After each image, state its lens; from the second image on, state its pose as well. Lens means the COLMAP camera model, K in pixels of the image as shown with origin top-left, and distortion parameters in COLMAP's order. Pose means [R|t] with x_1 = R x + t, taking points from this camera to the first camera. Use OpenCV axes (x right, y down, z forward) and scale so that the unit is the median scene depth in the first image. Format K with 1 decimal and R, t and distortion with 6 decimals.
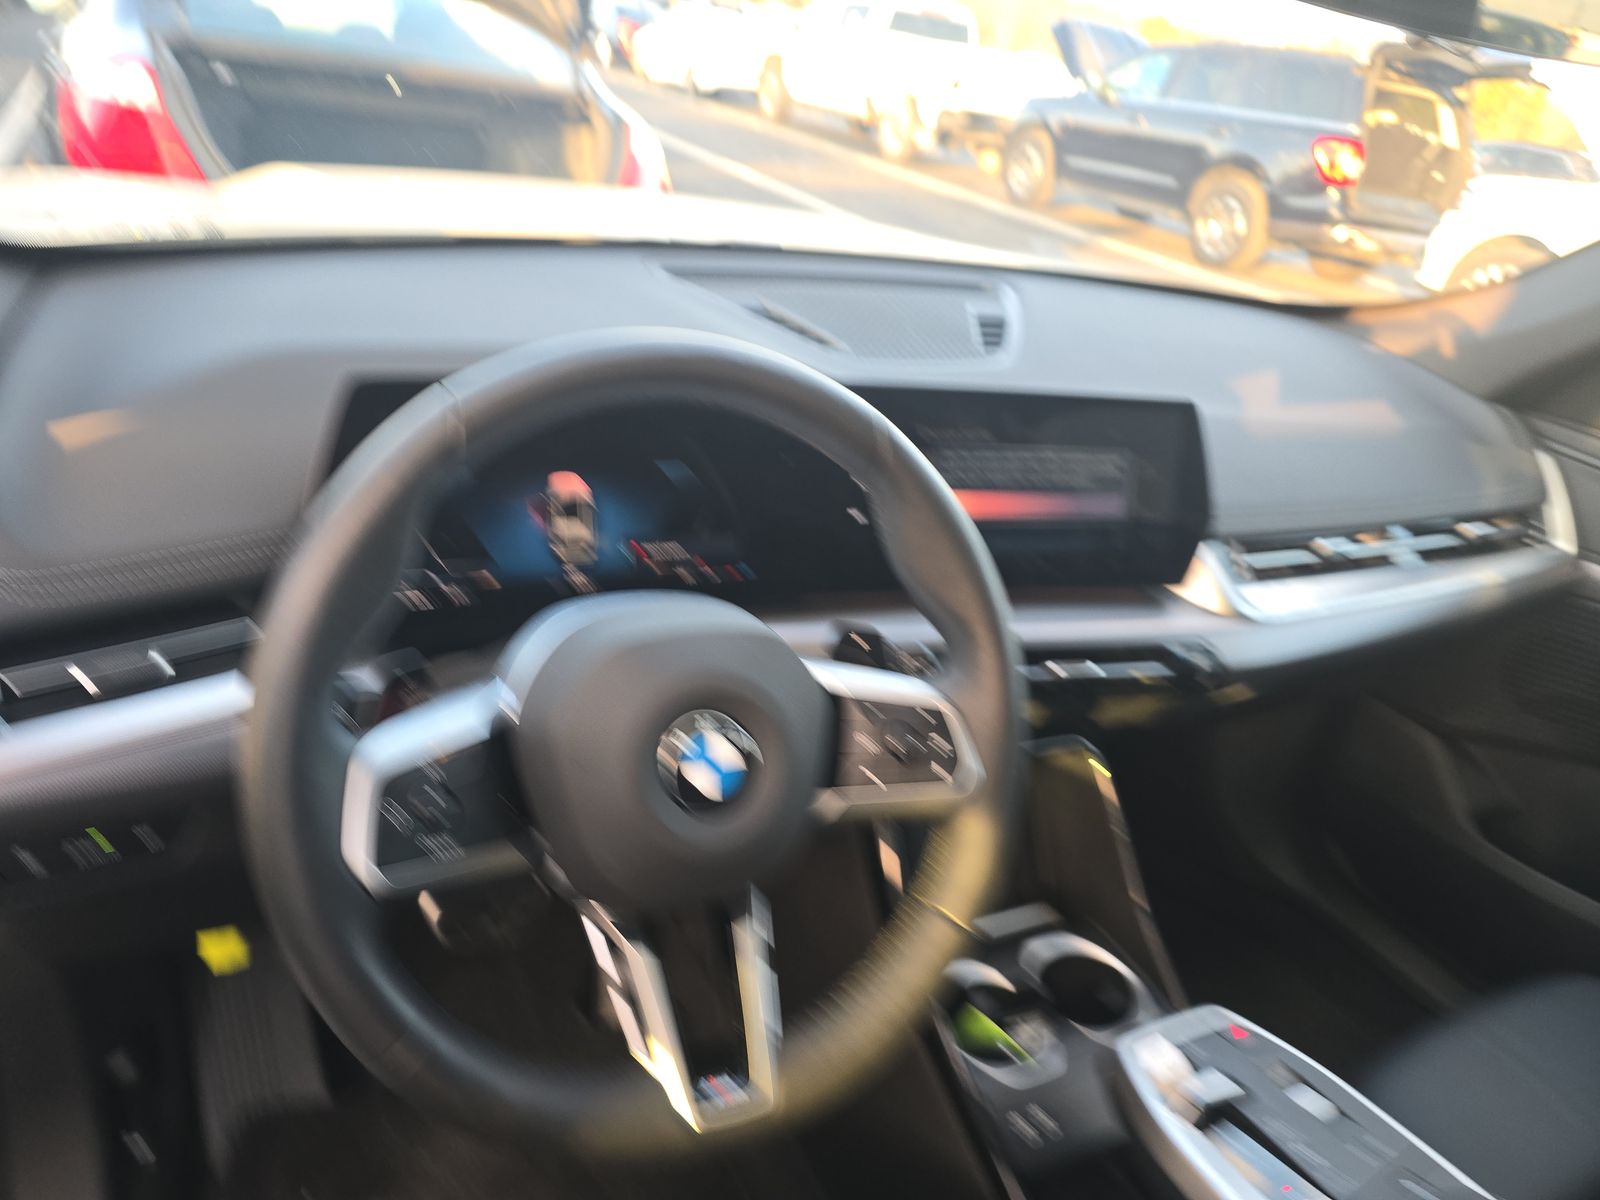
lens RADIAL K [[1102.1, 0, 800.0], [0, 1102.1, 600.0], [0, 0, 1]] dist [0.061139, -0.000993]
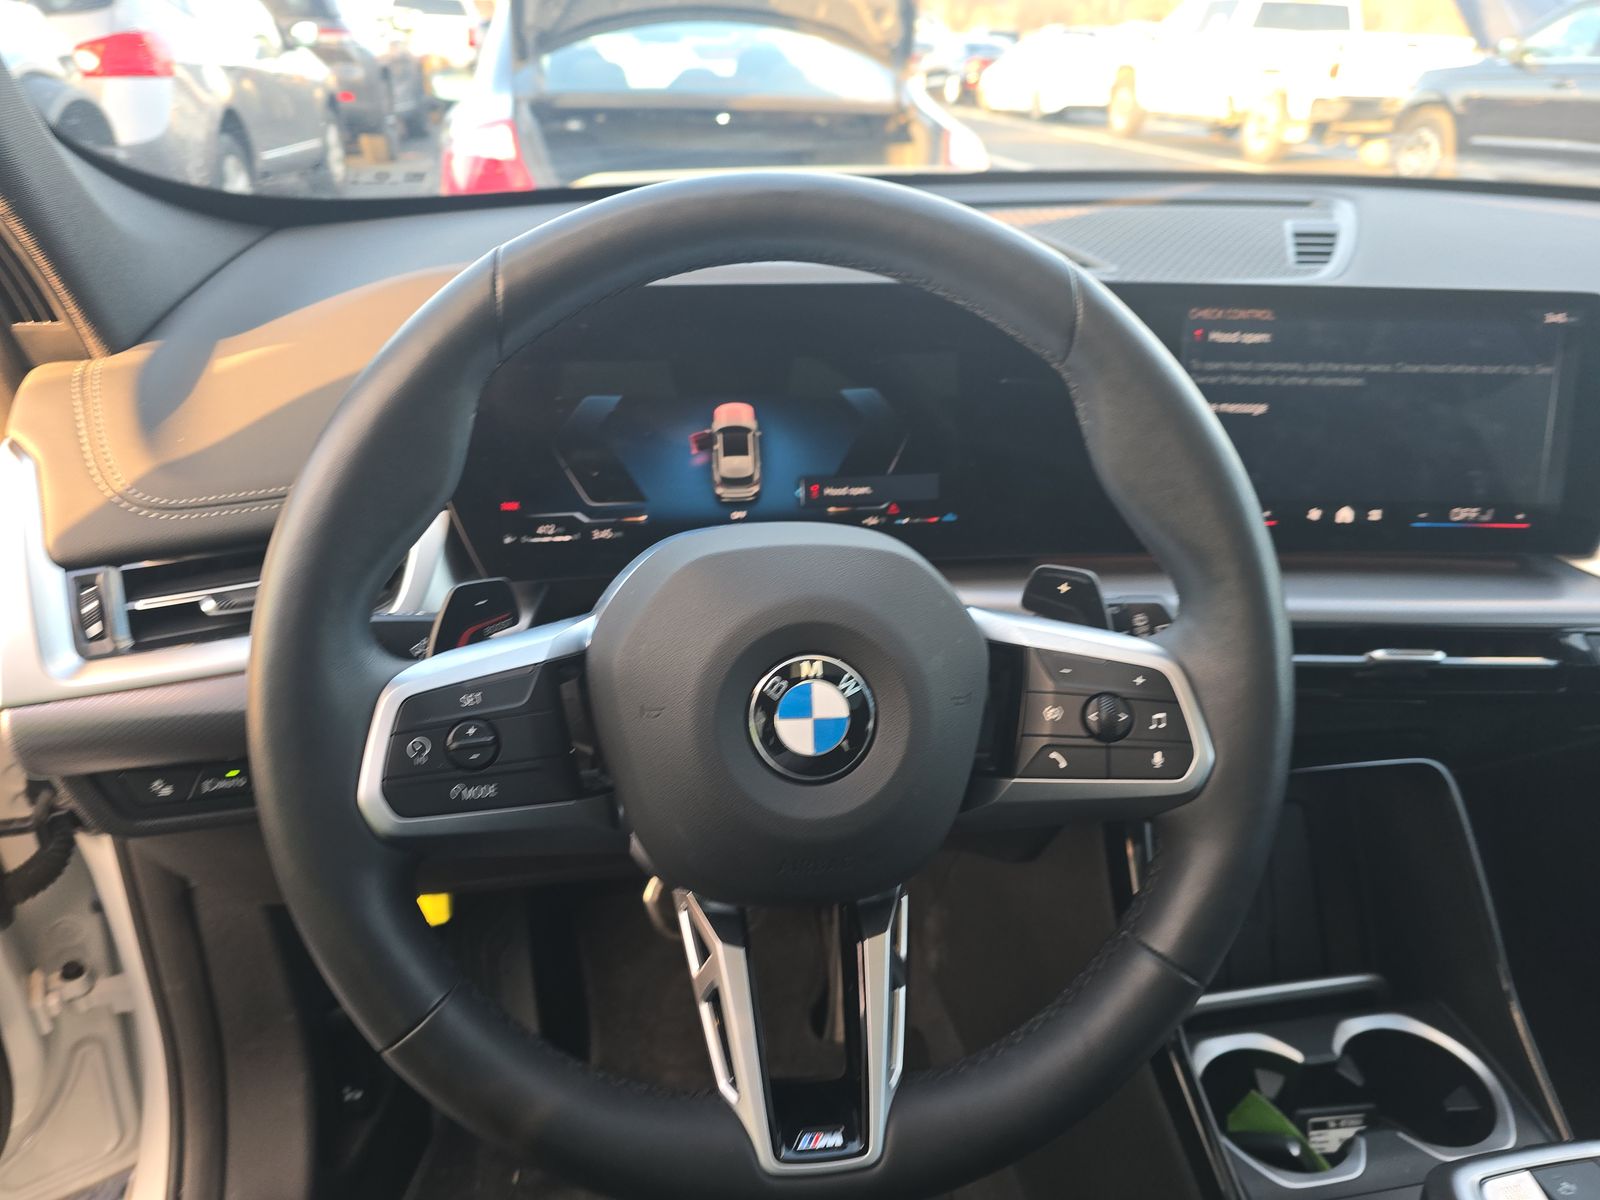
lens RADIAL K [[1102.1, 0, 800.0], [0, 1102.1, 600.0], [0, 0, 1]] dist [0.061139, -0.000993]
pose [[0.955357, 0.007055, -0.295371, 0.102327], [-0.013953, 0.999677, -0.021255, 0.062635], [0.295126, 0.024428, 0.955146, 0.196058]]
